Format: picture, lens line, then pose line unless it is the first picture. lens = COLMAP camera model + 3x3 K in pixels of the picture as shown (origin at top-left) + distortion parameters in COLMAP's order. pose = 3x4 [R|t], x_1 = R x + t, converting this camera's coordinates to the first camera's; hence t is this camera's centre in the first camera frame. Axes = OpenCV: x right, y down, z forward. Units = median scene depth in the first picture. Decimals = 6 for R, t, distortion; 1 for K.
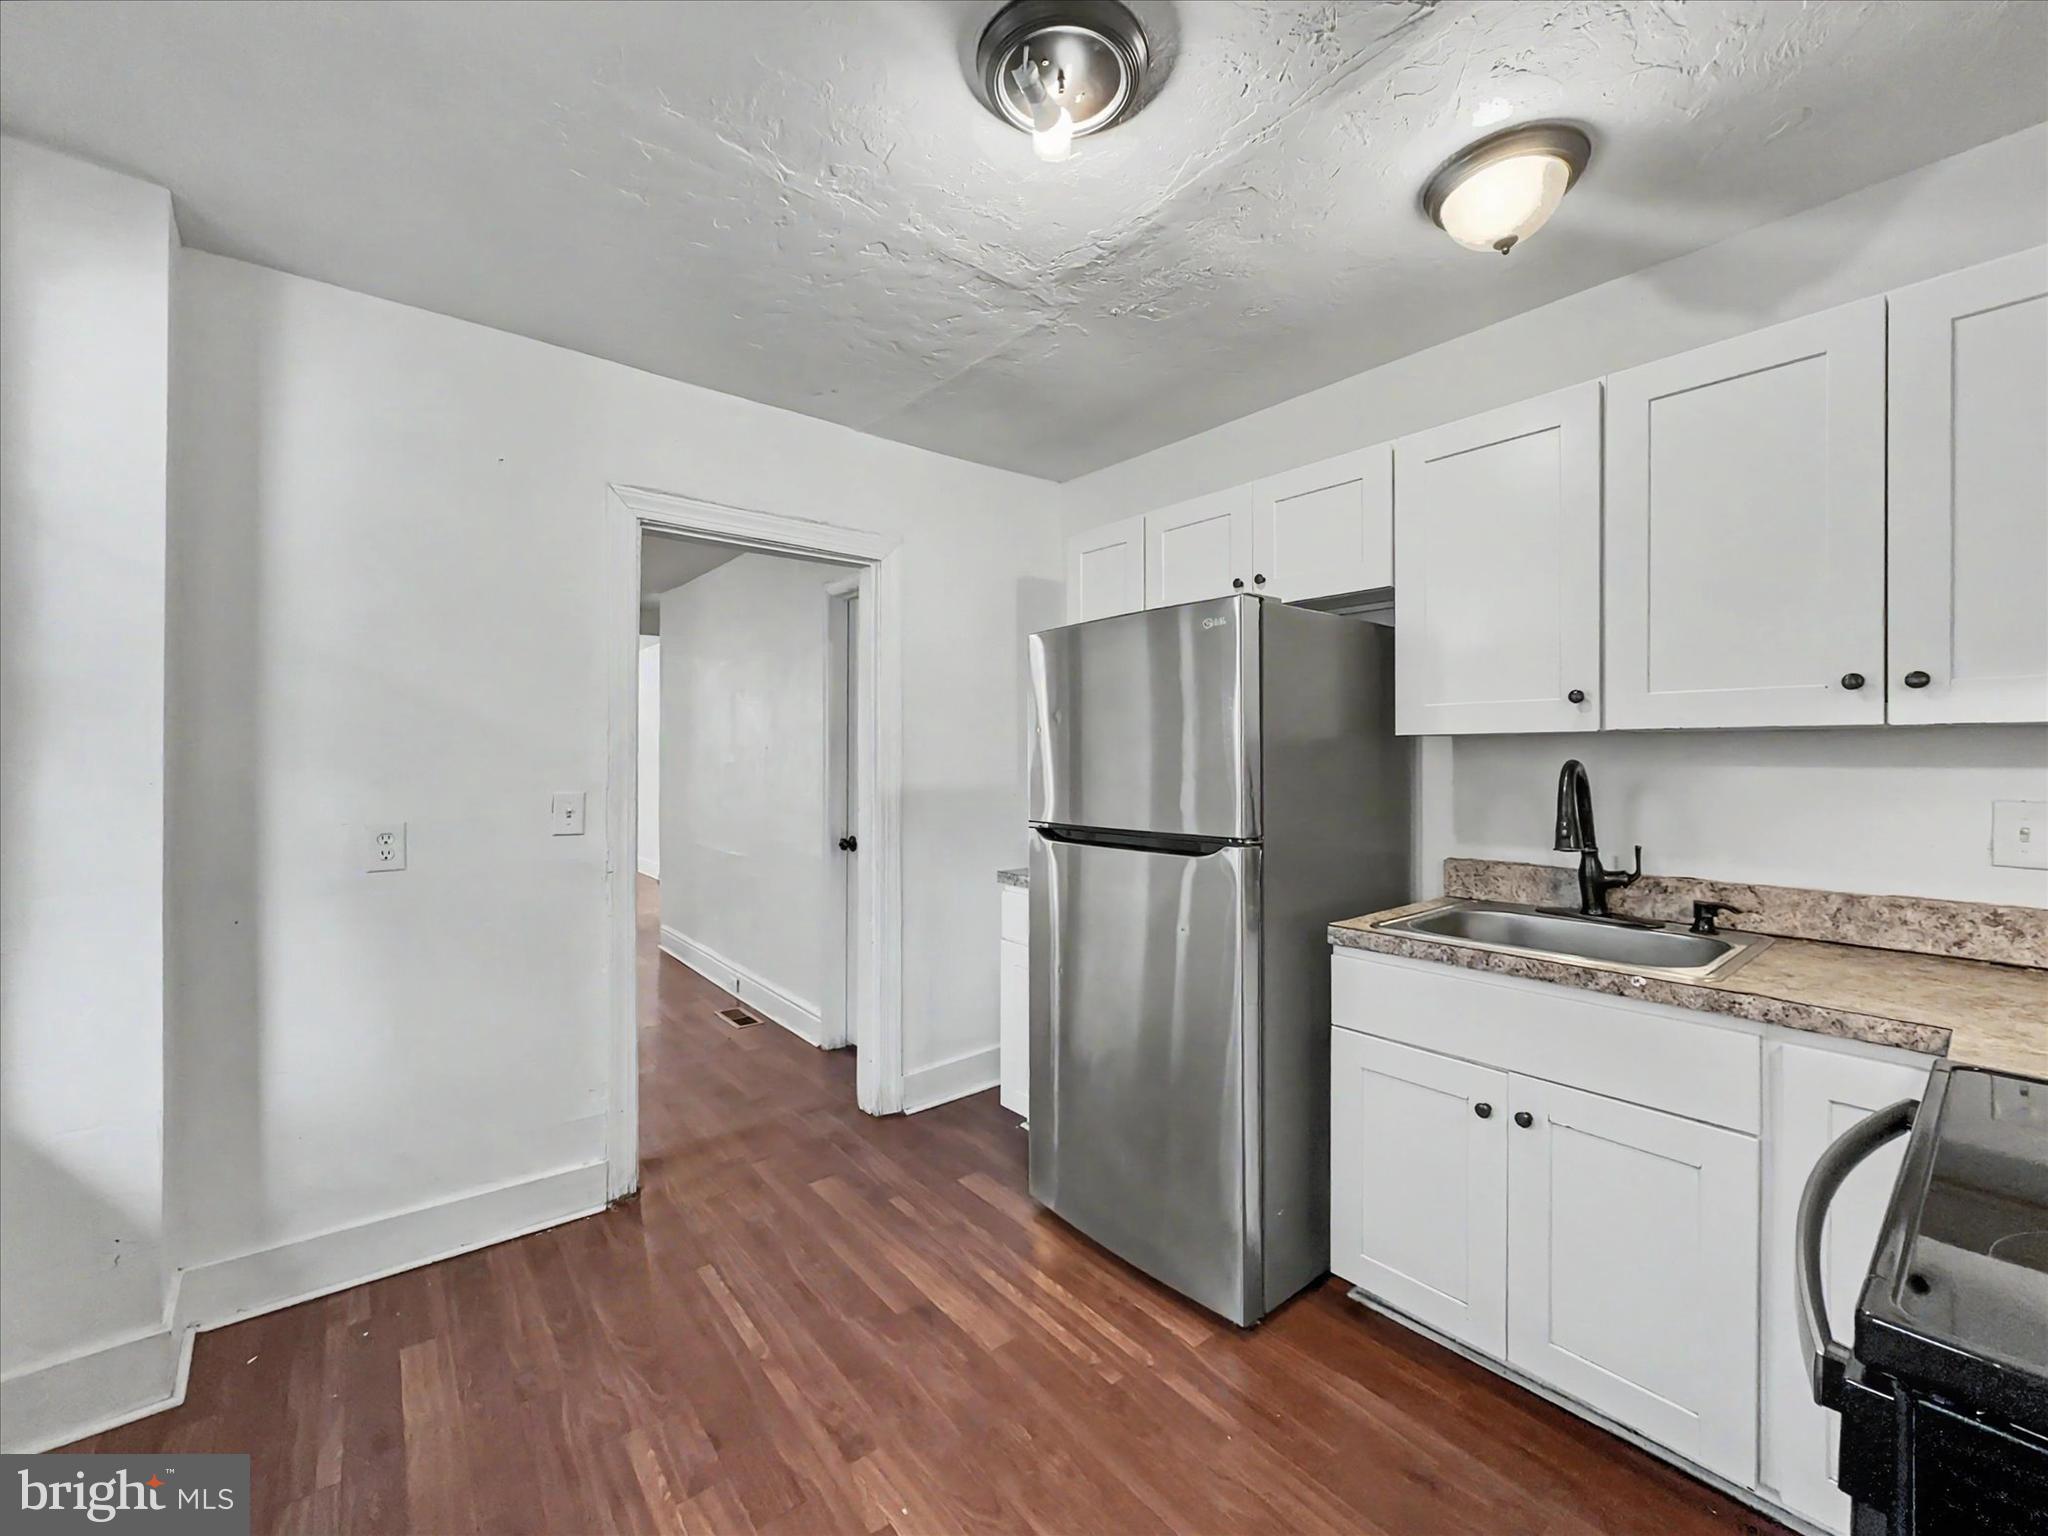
lens RADIAL K [[825.1, 0, 1043.2], [0, 825.1, 760.5], [0, 0, 1]] dist [-0.000688, 0.000776]
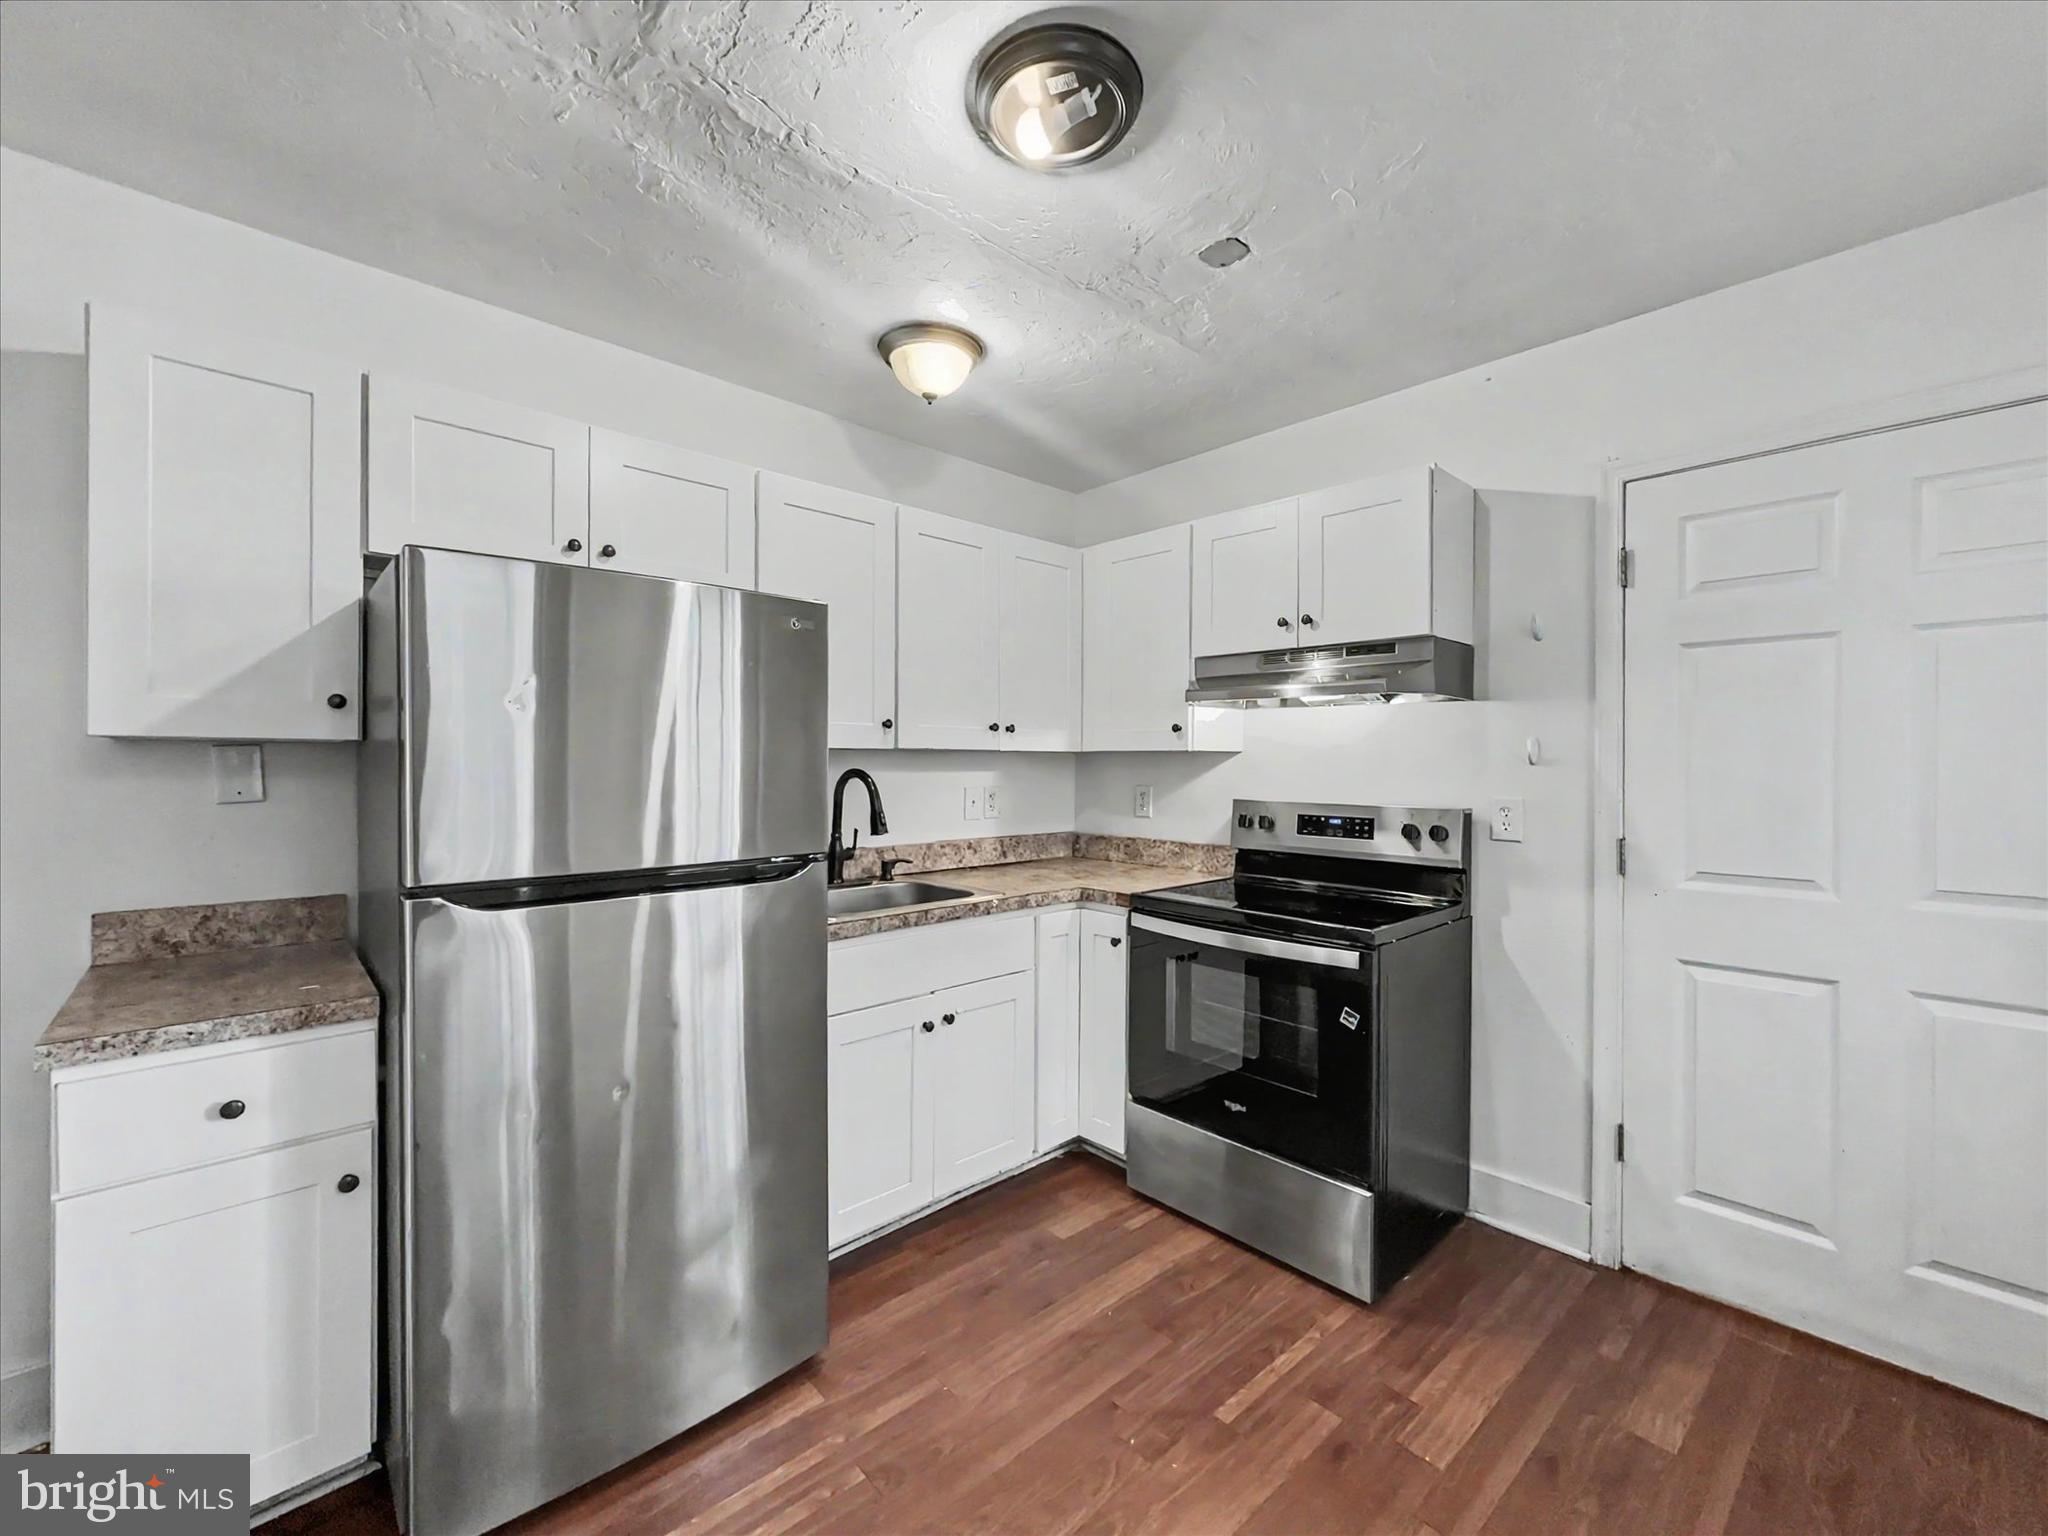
lens RADIAL K [[825.1, 0, 1023.1], [0, 825.1, 764.8], [0, 0, 1]] dist [-0.000688, 0.000776]
pose [[-0.035328, -0.003954, 0.999368, -0.850136], [-0.001433, 0.999991, 0.003906, -0.015069], [-0.999375, -0.001294, -0.035334, 0.909222]]
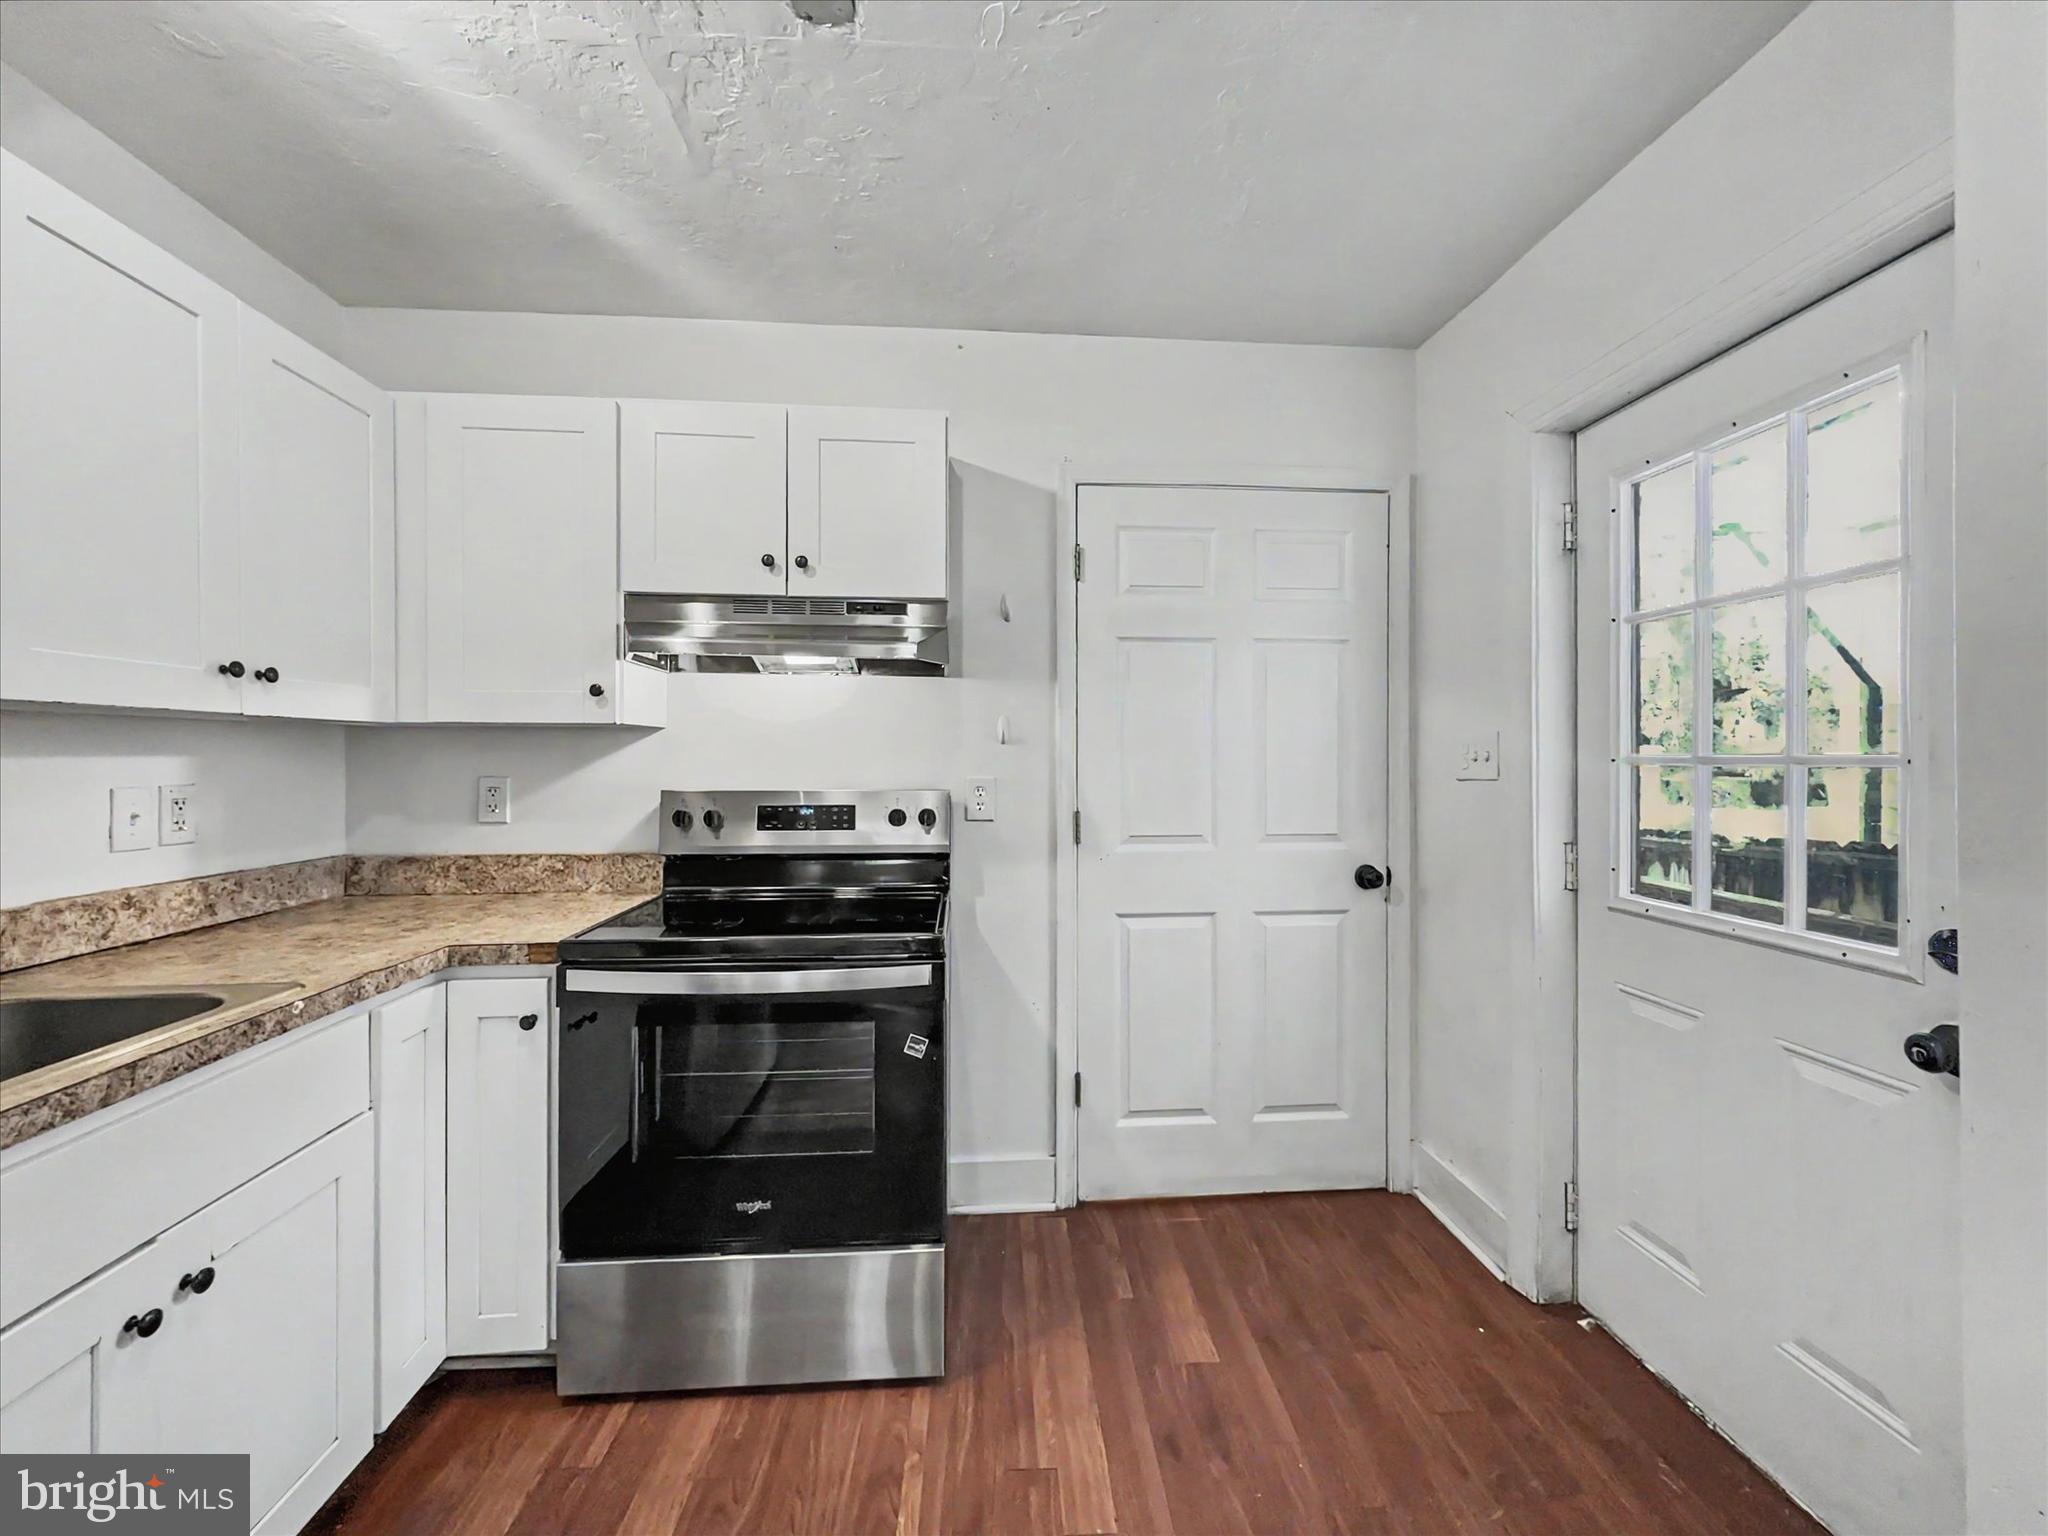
lens RADIAL K [[825.1, 0, 1015.2], [0, 825.1, 760.3], [0, 0, 1]] dist [-0.000688, 0.000776]
pose [[-0.798458, -0.003968, 0.602038, -0.346269], [0.001248, 0.999965, 0.008246, 0.006400], [-0.602049, 0.007335, -0.798425, 1.117031]]
